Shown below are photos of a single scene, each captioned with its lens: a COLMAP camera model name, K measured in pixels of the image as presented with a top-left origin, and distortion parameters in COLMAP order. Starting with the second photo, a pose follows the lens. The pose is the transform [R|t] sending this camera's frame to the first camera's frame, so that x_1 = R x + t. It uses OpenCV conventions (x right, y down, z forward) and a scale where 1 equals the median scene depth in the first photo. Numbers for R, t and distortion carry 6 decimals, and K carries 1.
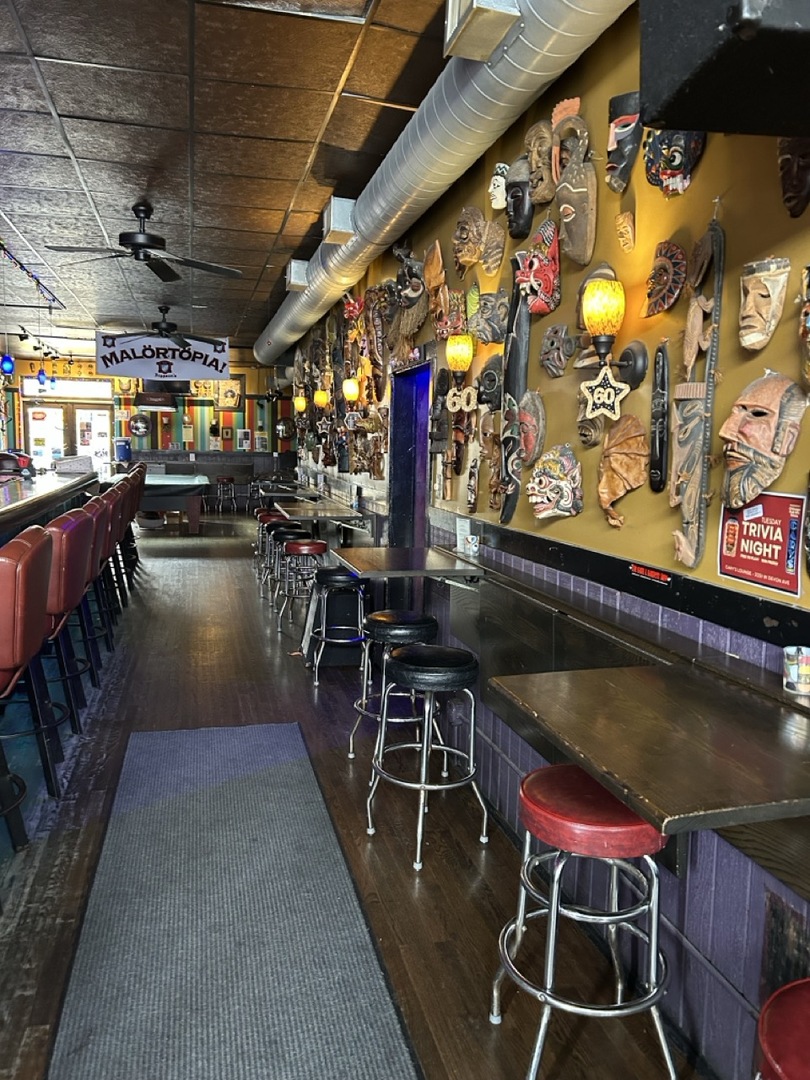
lens RADIAL K [[800.7, 0, 405.0], [0, 800.7, 540.0], [0, 0, 1]] dist [0.060757, -0.089745]
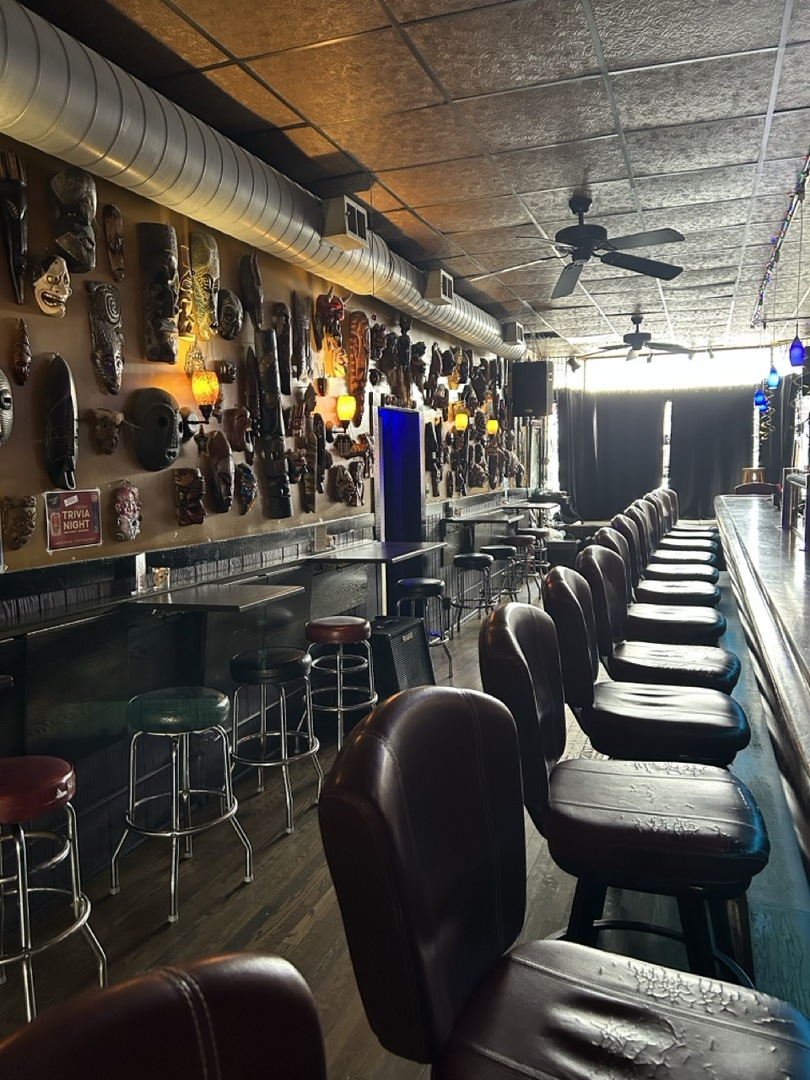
lens RADIAL K [[800.7, 0, 405.0], [0, 800.7, 540.0], [0, 0, 1]] dist [0.060757, -0.089745]
pose [[-0.823053, -0.051201, 0.565652, -1.063048], [0.080734, 0.975269, 0.205750, -0.246238], [-0.562198, 0.215011, -0.798564, 1.952044]]
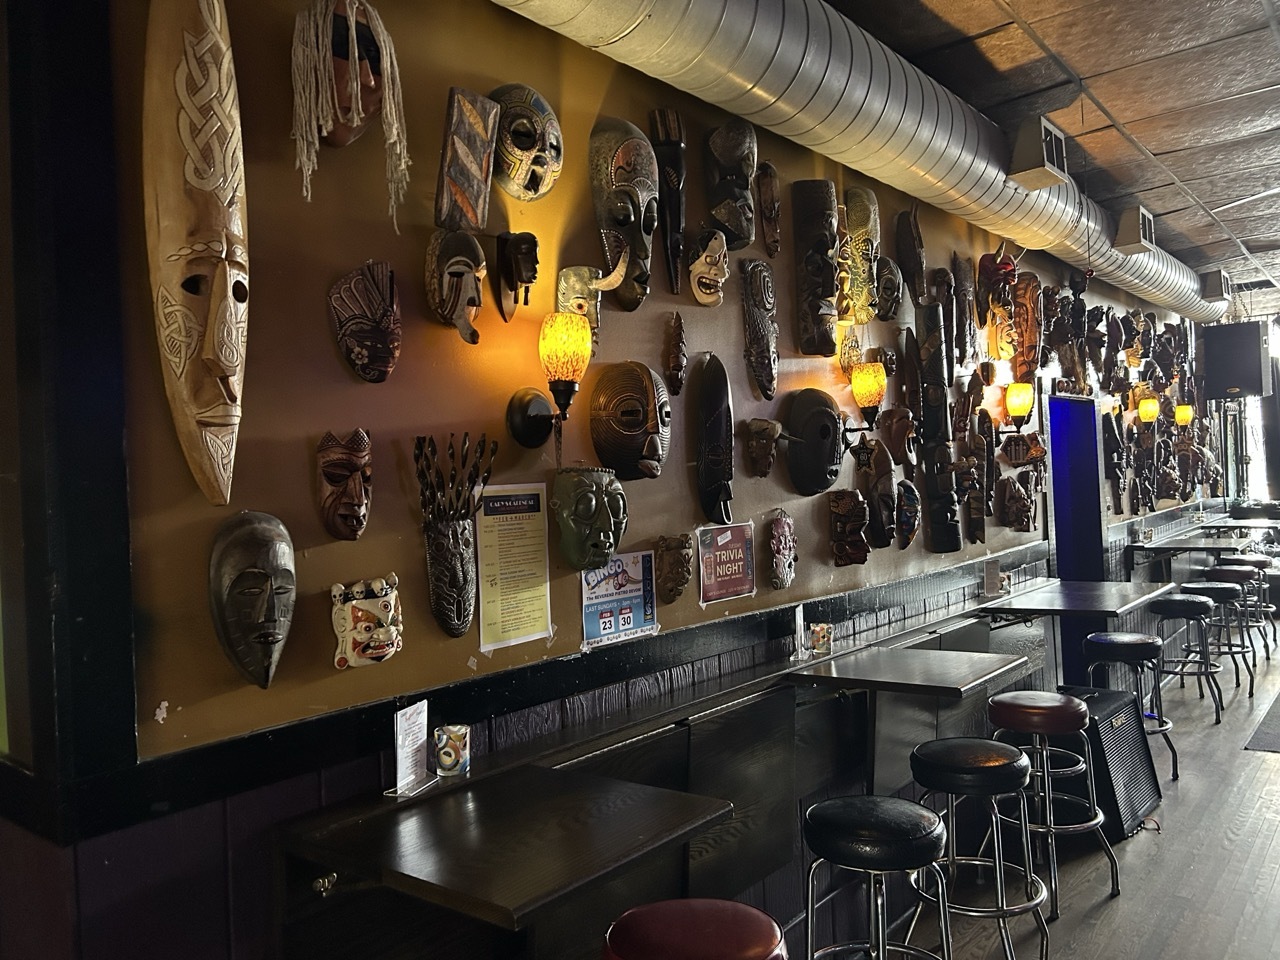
lens RADIAL K [[949.0, 0, 640.0], [0, 949.0, 480.0], [0, 0, 1]] dist [0.060757, -0.089745]
pose [[-0.564904, 0.010121, 0.825094, -0.731747], [0.138212, 0.986959, 0.082522, -0.273518], [-0.813499, 0.160655, -0.558936, 1.936241]]
